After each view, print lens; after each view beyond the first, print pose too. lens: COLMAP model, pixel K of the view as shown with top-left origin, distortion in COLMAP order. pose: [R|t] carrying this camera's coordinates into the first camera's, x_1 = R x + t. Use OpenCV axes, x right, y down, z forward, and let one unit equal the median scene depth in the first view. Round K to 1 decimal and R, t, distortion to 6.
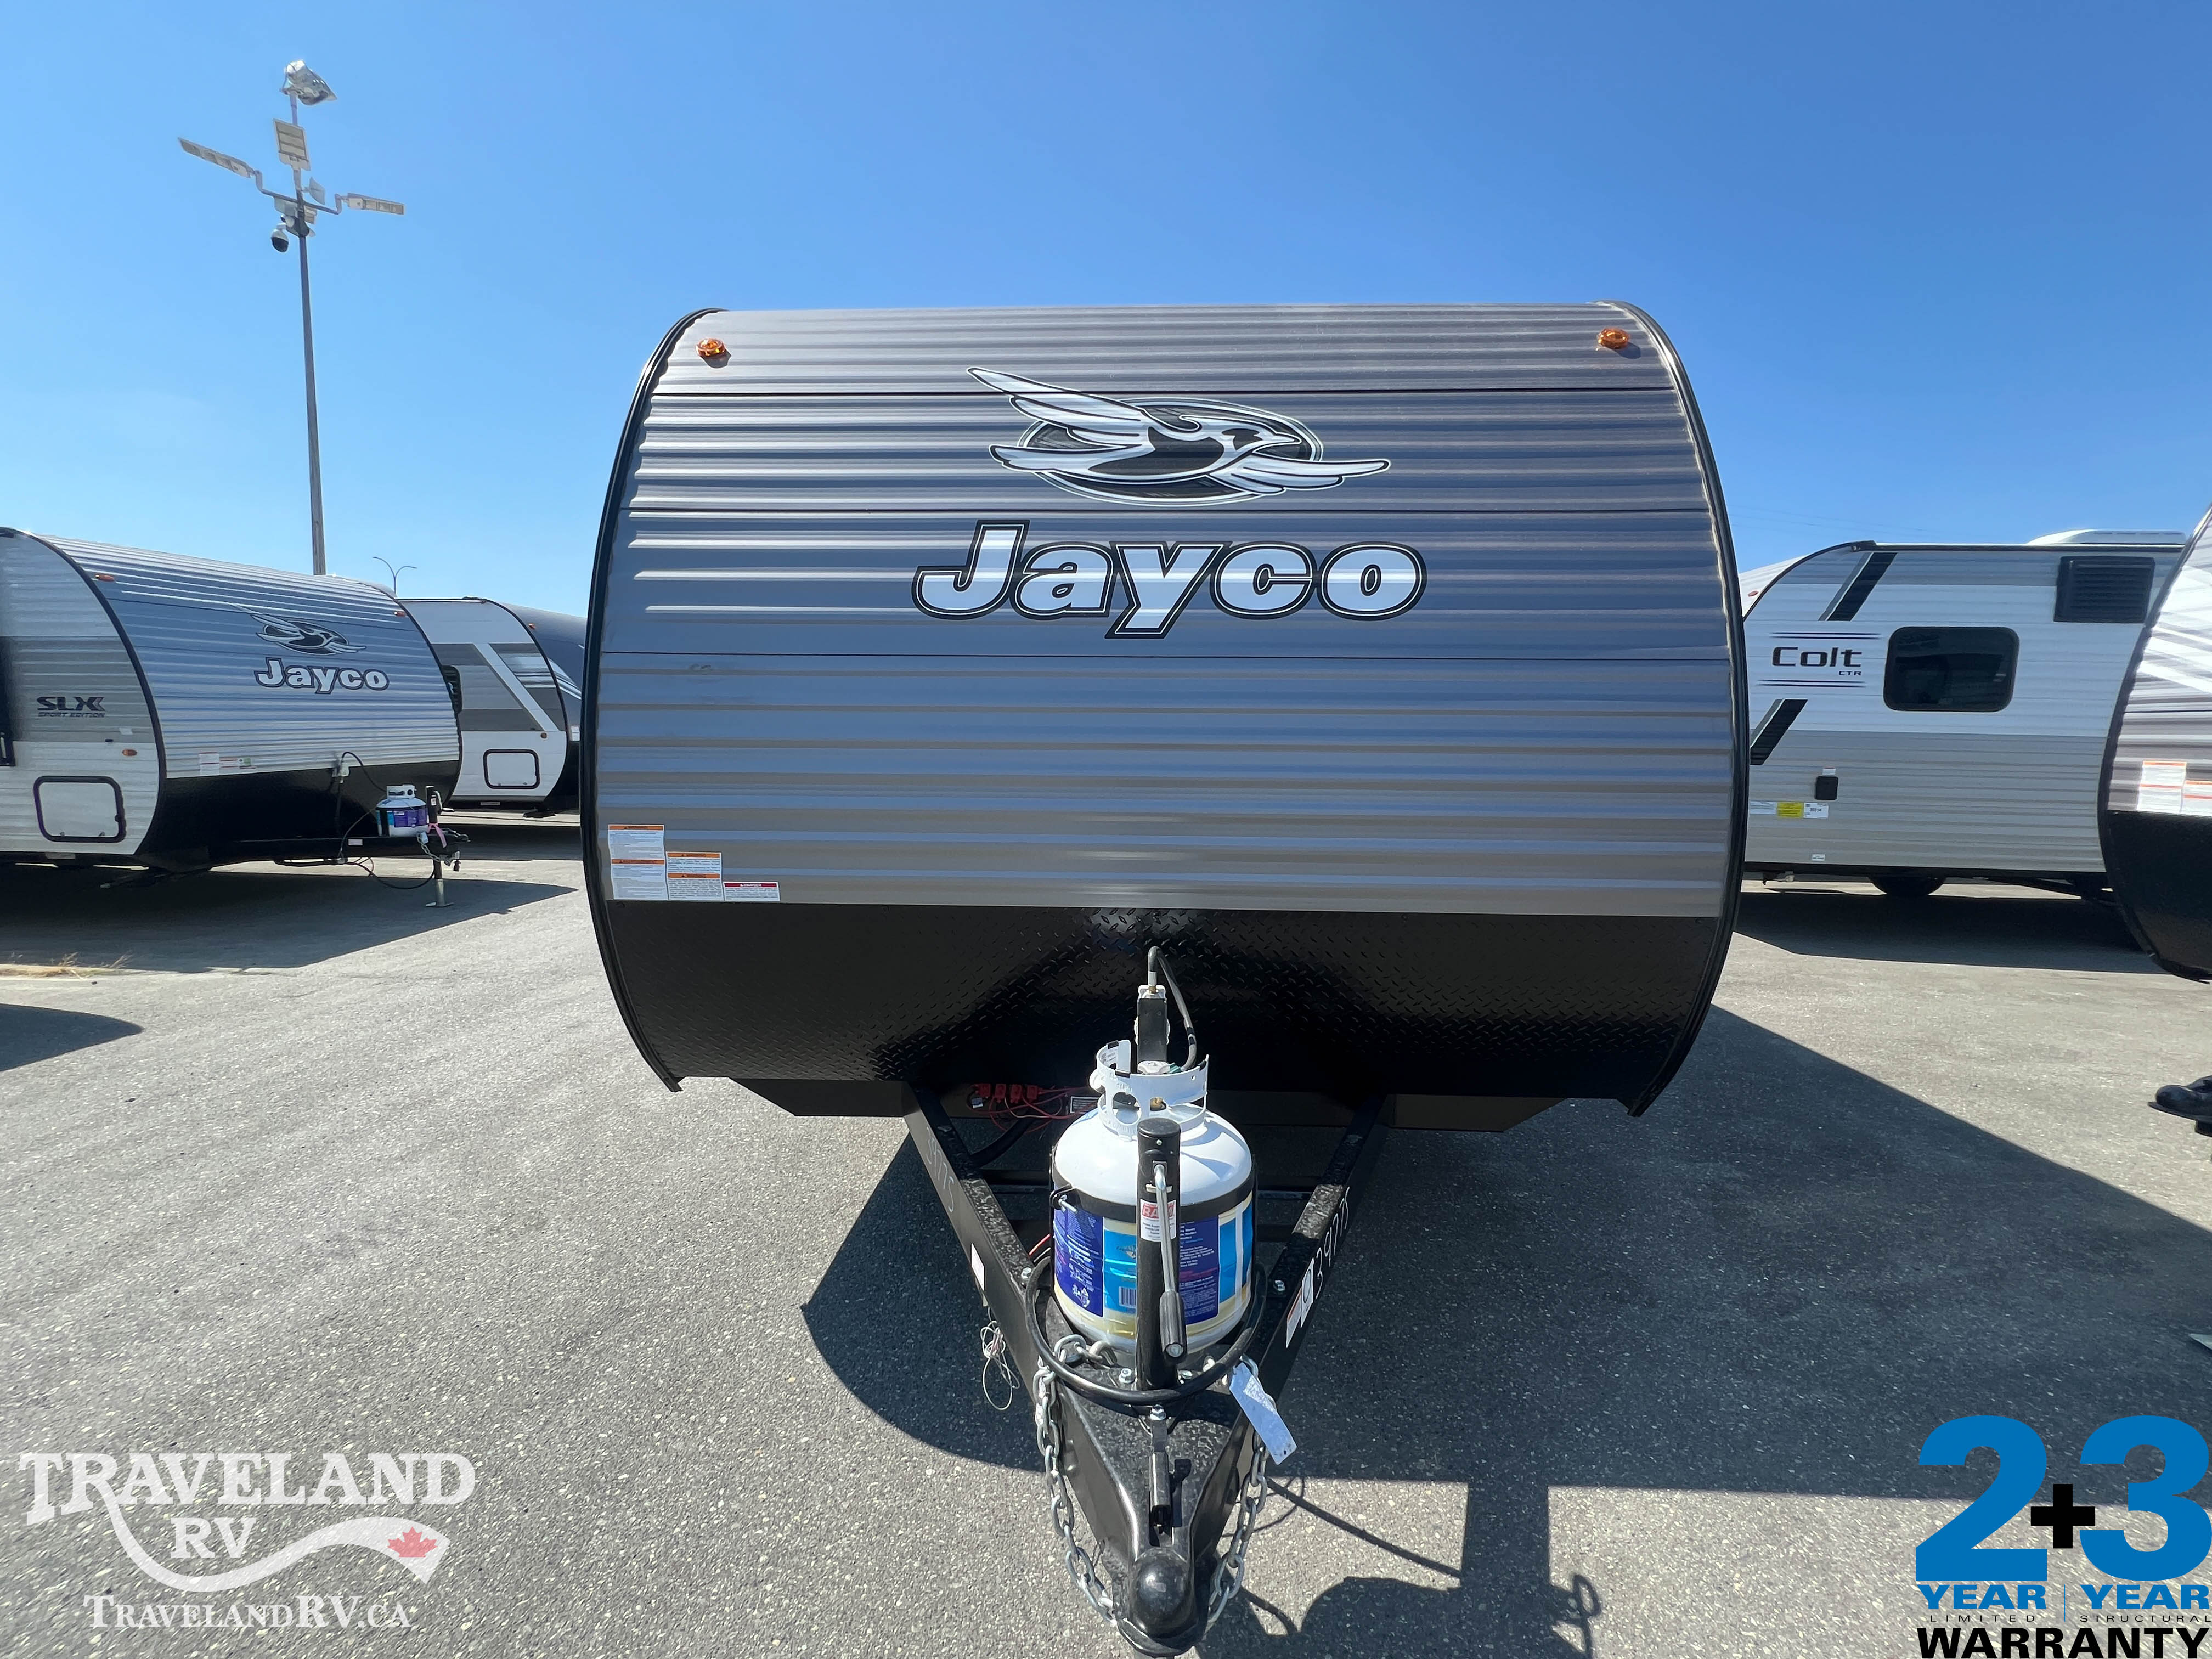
lens RADIAL K [[889.6, 0, 1089.3], [0, 889.6, 833.6], [0, 0, 1]] dist [-0.006041, 0.002165]
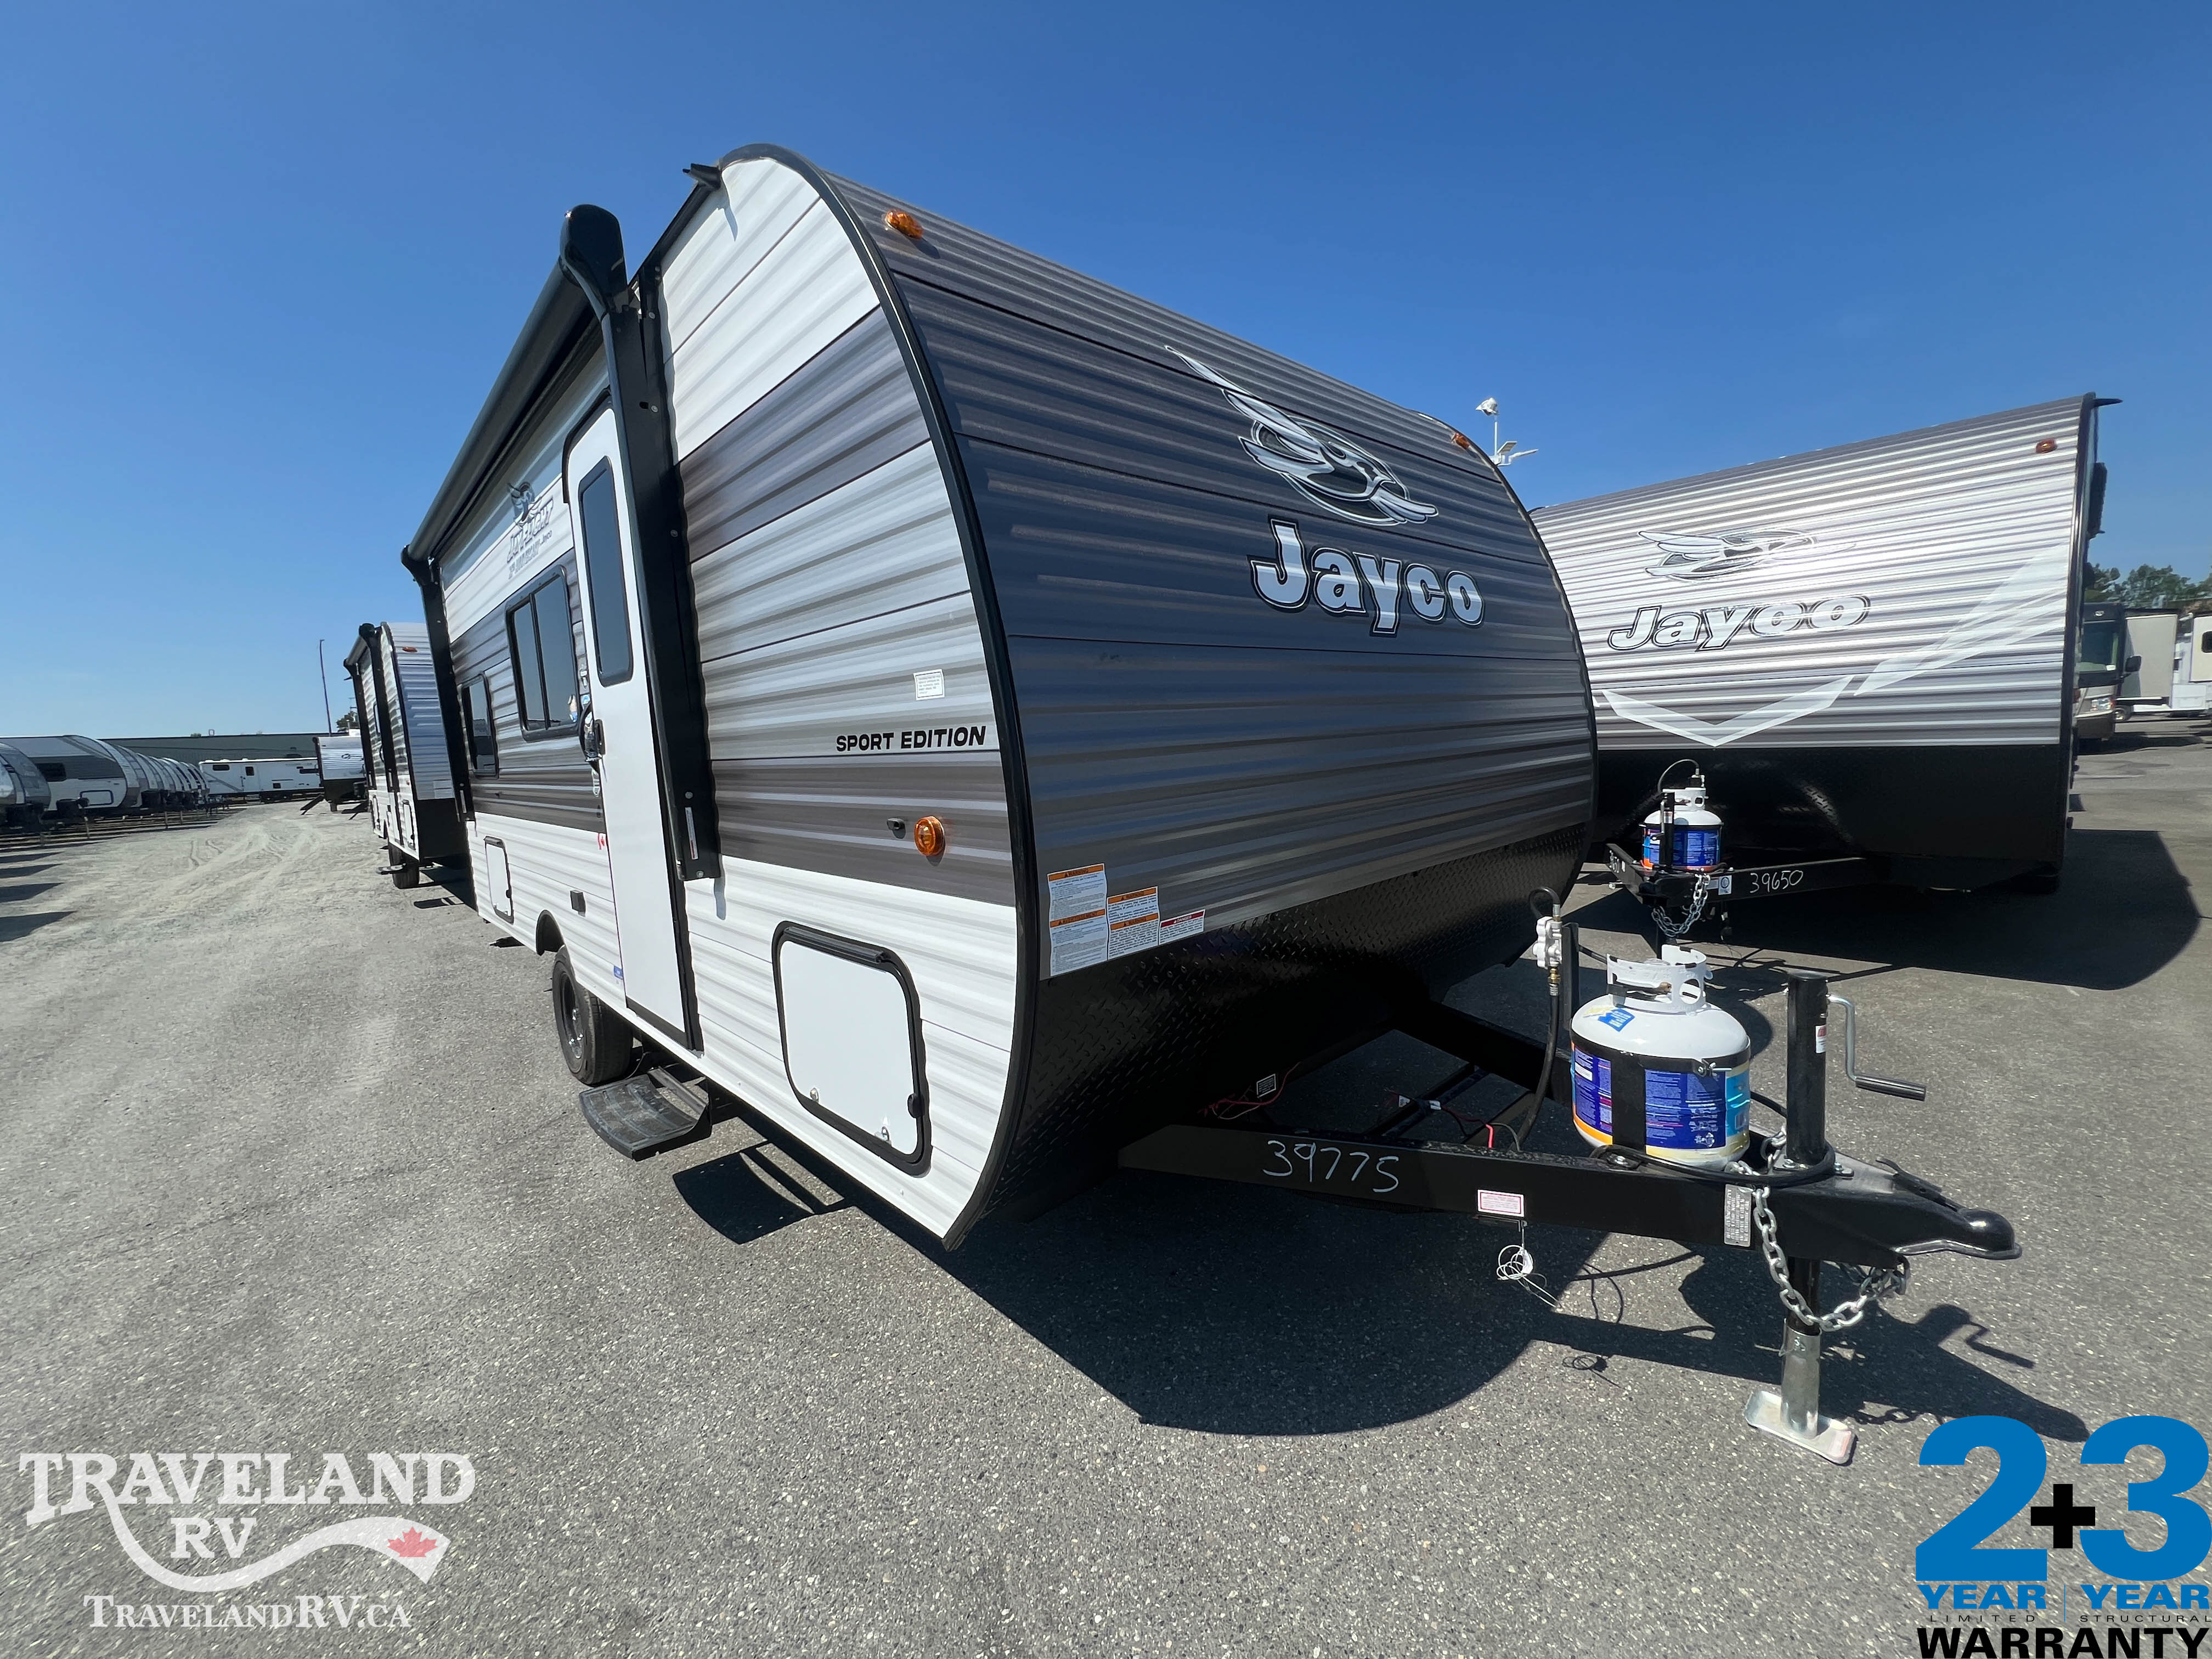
lens RADIAL K [[889.6, 0, 1114.1], [0, 889.6, 840.2], [0, 0, 1]] dist [-0.006041, 0.002165]
pose [[0.696985, -0.126961, 0.705757, -1.002717], [0.135002, 0.989835, 0.044740, -0.060865], [-0.704263, 0.064096, 0.707040, 0.452766]]
